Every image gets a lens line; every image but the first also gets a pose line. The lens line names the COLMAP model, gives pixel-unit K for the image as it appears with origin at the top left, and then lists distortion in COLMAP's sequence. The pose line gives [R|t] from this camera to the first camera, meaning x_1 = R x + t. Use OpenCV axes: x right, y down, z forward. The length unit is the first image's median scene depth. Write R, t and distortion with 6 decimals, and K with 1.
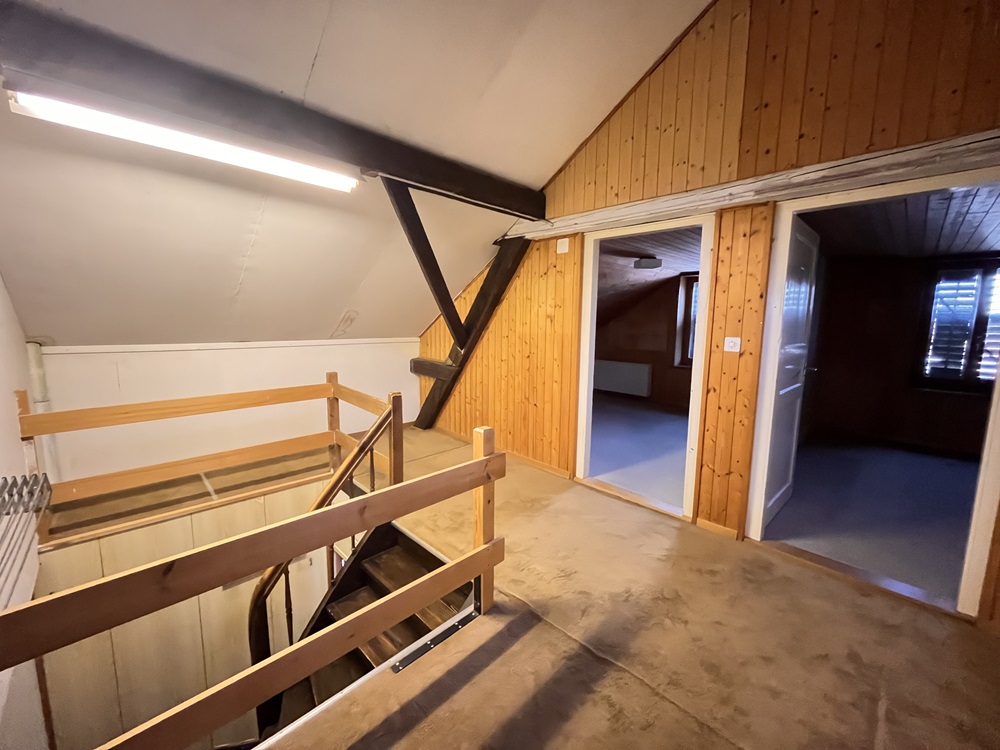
lens RADIAL K [[399.8, 0, 499.7], [0, 399.8, 372.3], [0, 0, 1]] dist [0.000330, -0.000100]
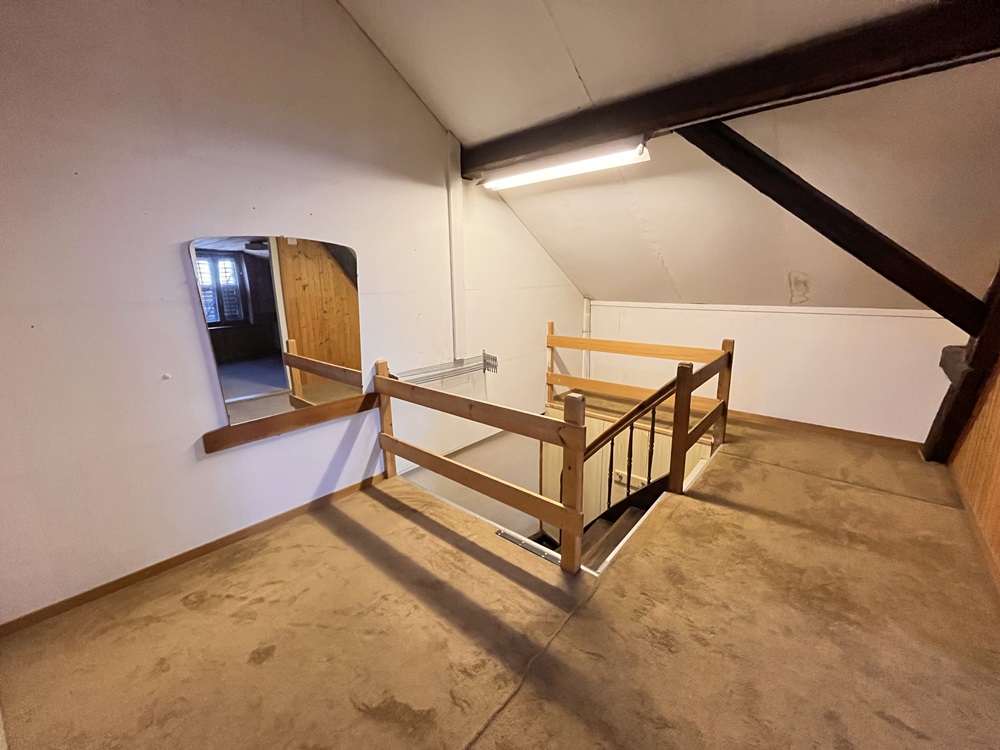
lens RADIAL K [[399.8, 0, 500.5], [0, 399.8, 371.5], [0, 0, 1]] dist [0.000330, -0.000100]
pose [[0.086685, 0.208110, -0.974257, 0.746298], [-0.120744, 0.972923, 0.197082, -0.076120], [0.988892, 0.100551, 0.109466, 0.580403]]
